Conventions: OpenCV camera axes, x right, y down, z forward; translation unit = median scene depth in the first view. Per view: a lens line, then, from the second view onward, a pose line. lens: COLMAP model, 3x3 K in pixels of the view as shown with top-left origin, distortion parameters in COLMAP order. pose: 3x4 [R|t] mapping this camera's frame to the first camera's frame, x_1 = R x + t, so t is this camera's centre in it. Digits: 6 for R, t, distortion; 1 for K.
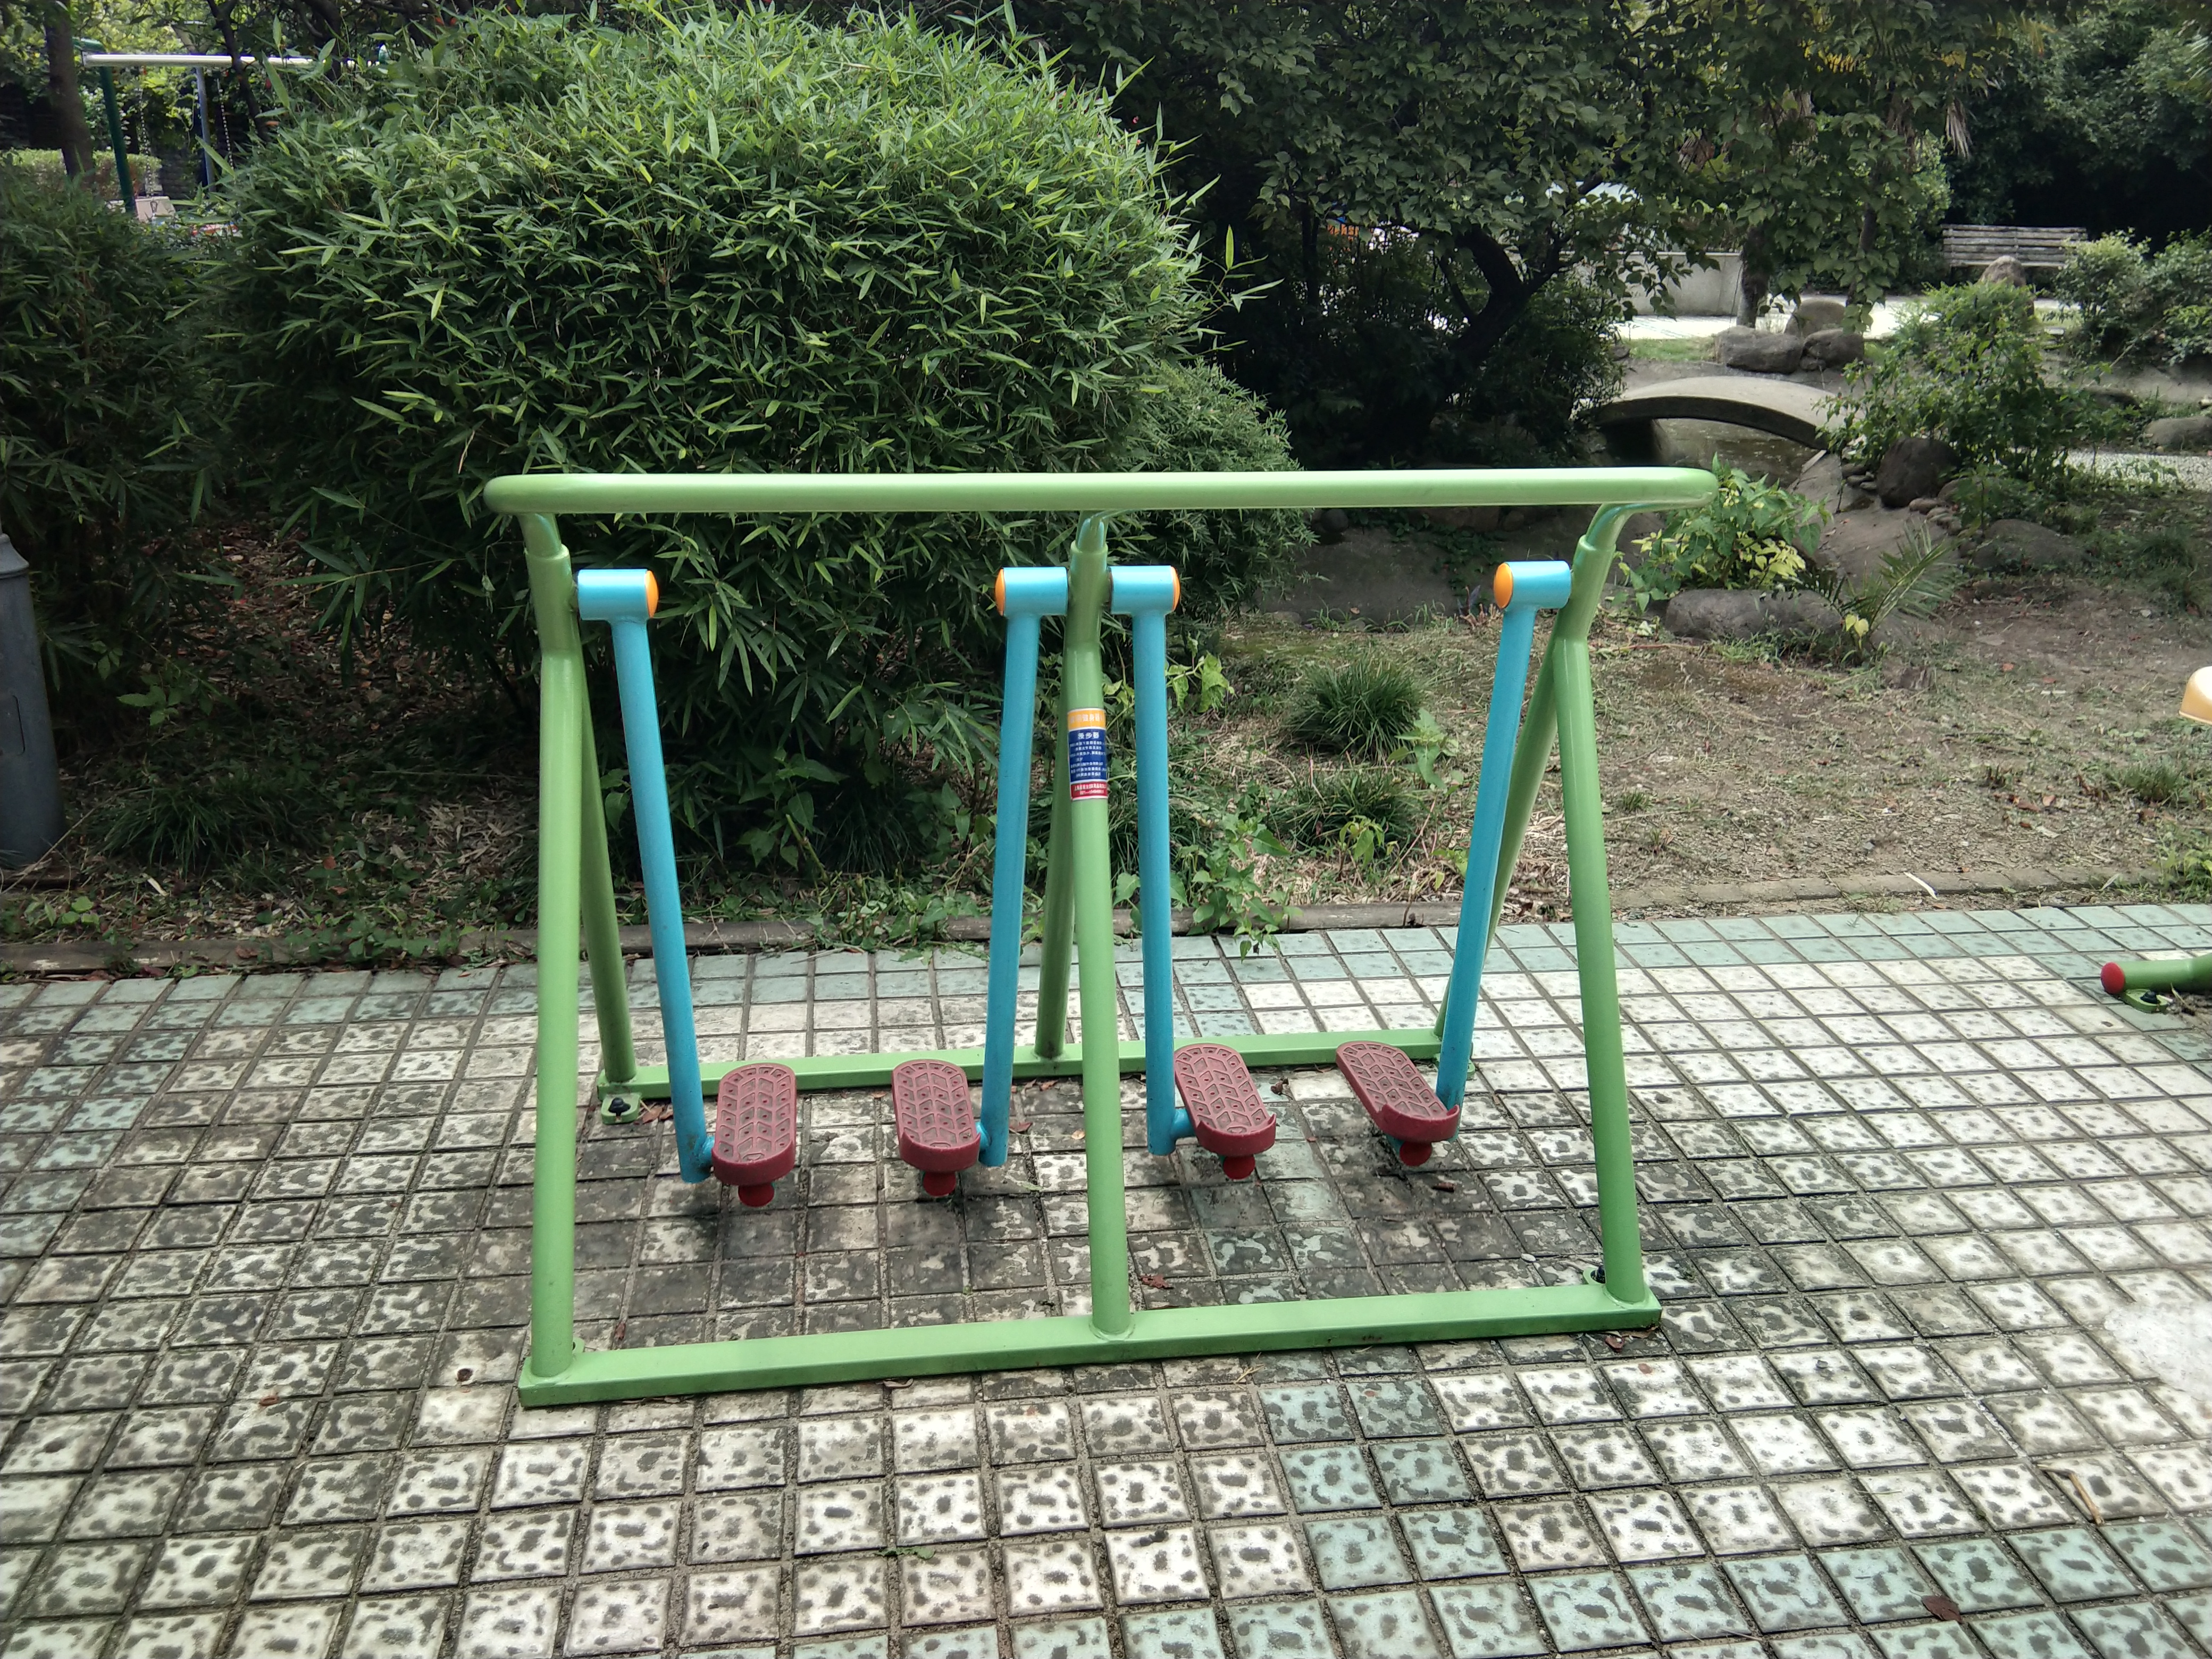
lens RADIAL K [[1759.2, 0, 1092.3], [0, 1759.2, 816.3], [0, 0, 1]] dist [0.115574, -0.177942]
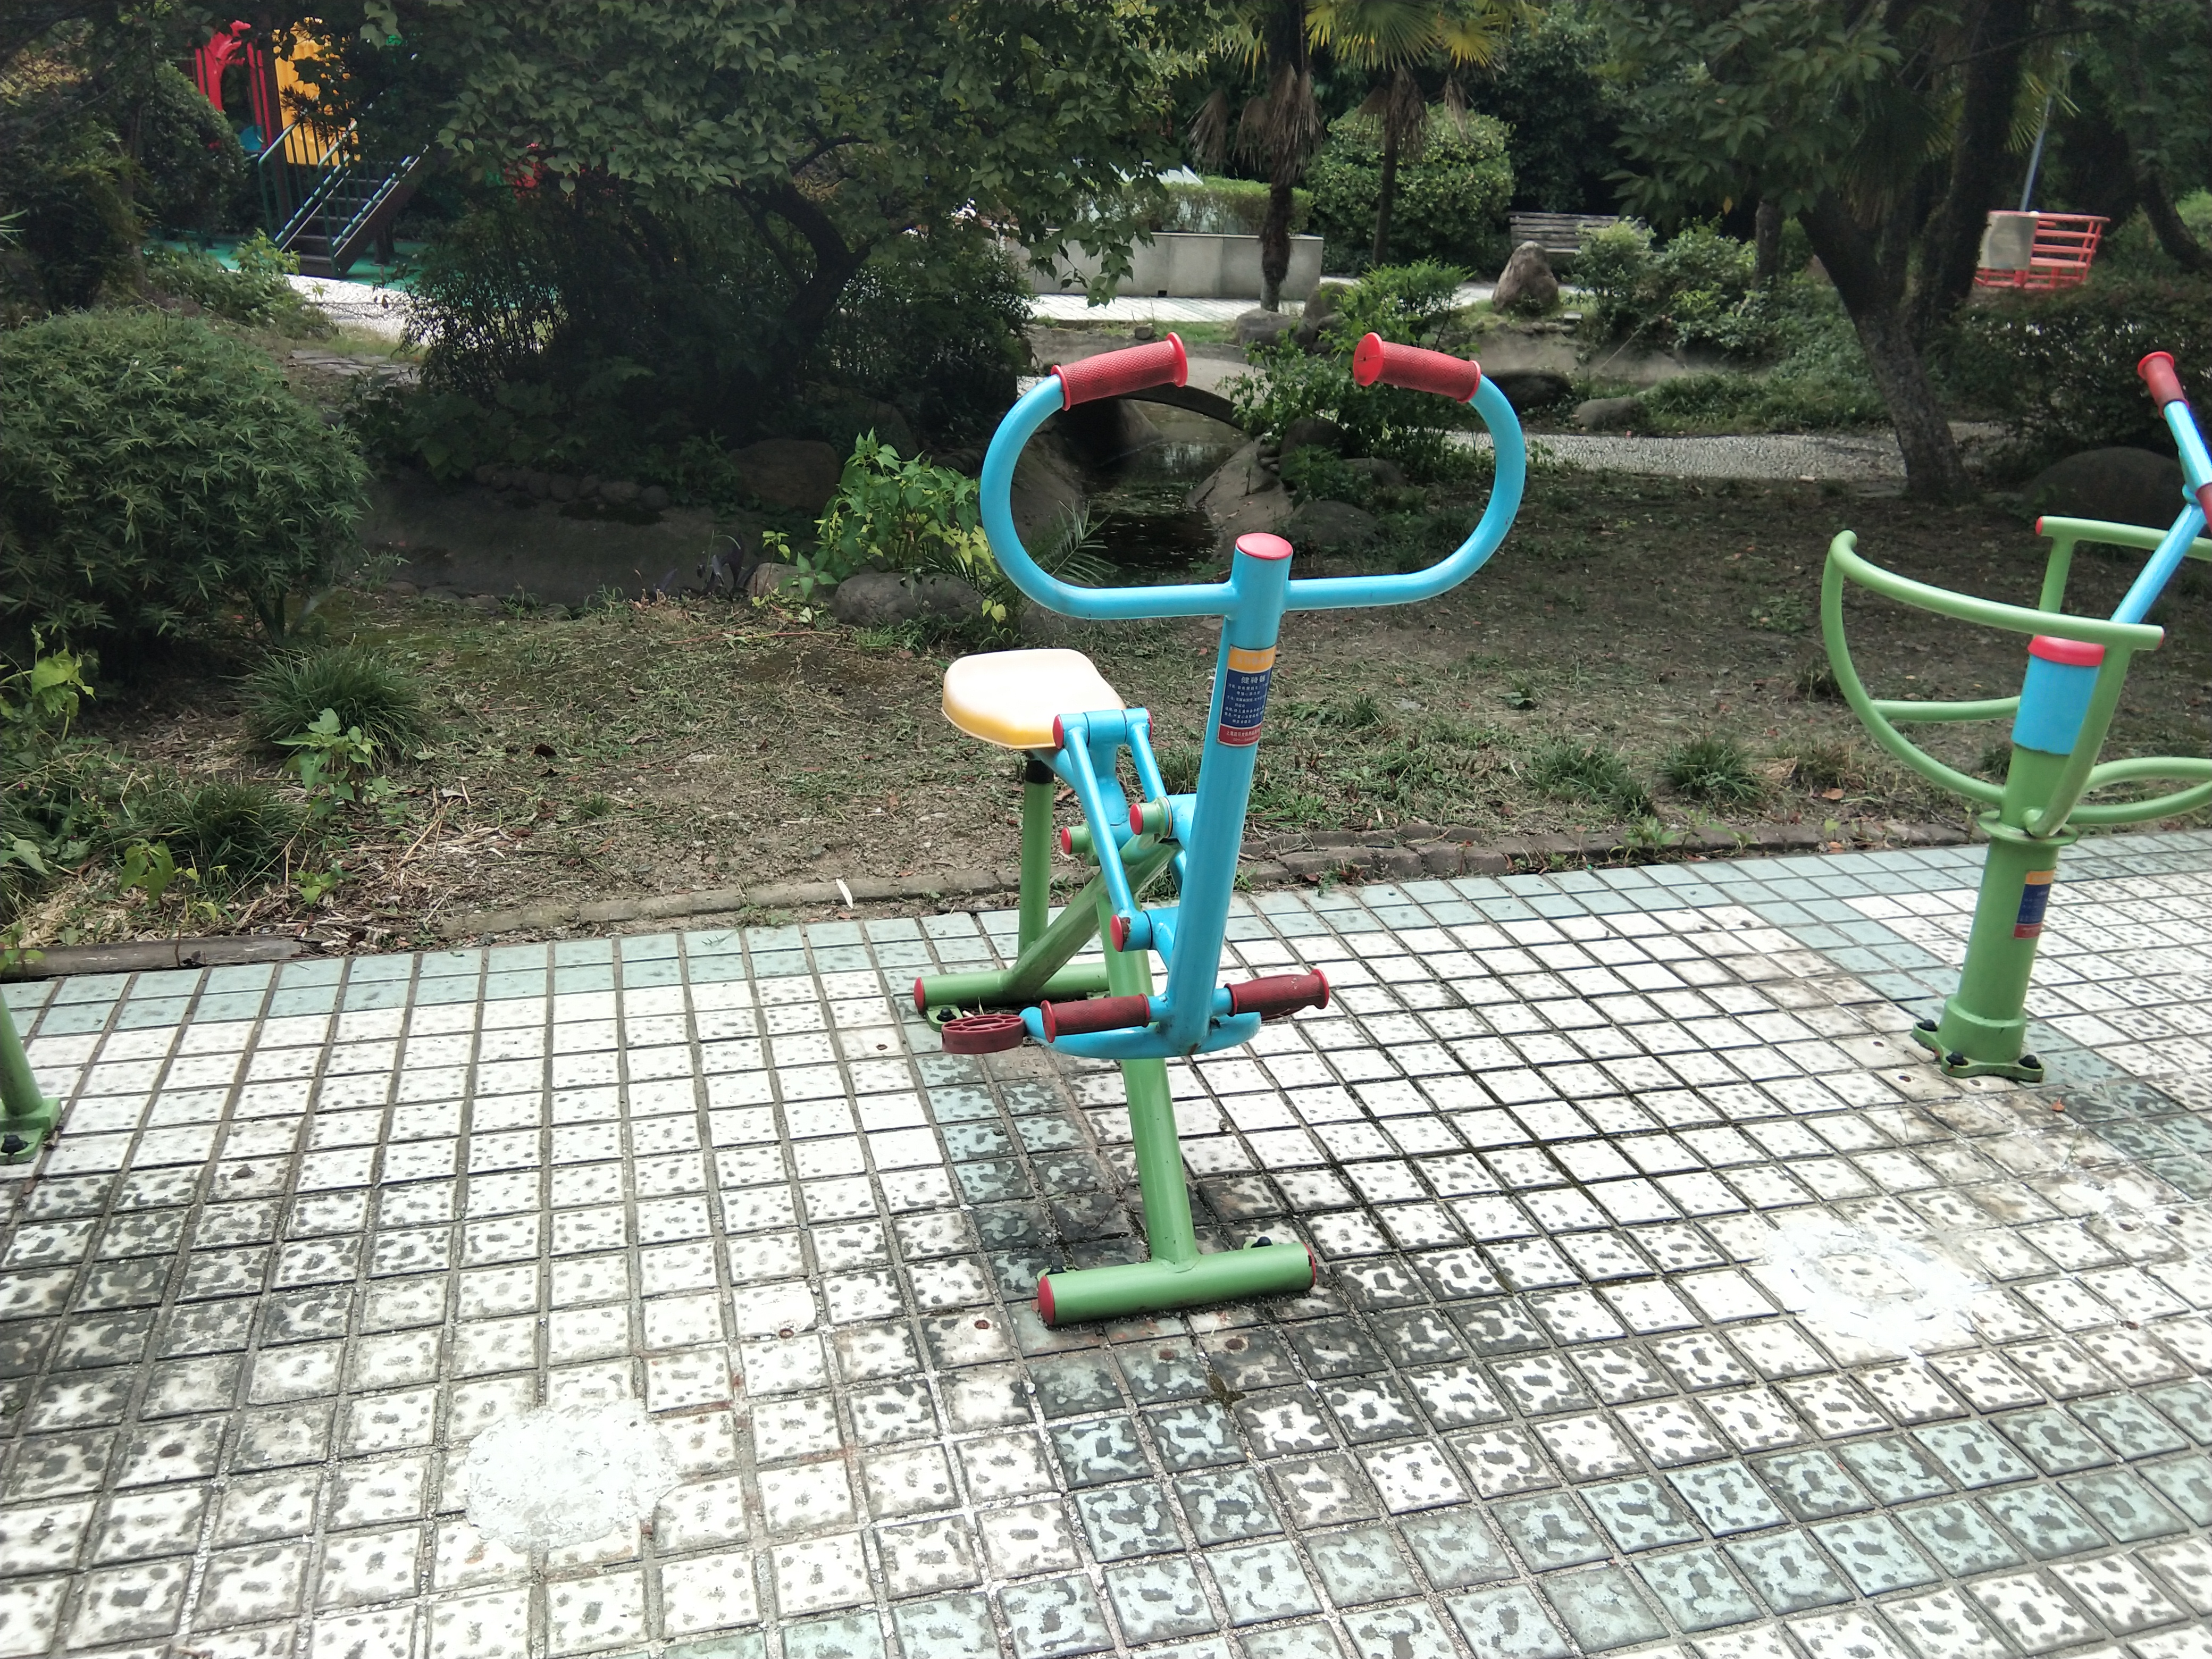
lens RADIAL K [[1771.5, 0, 1068.9], [0, 1771.5, 784.9], [0, 0, 1]] dist [0.130388, -0.188001]
pose [[0.990346, -0.020639, 0.137075, 0.458780], [0.021322, 0.999766, -0.003513, -0.012228], [-0.136970, 0.006401, 0.990555, 0.065418]]
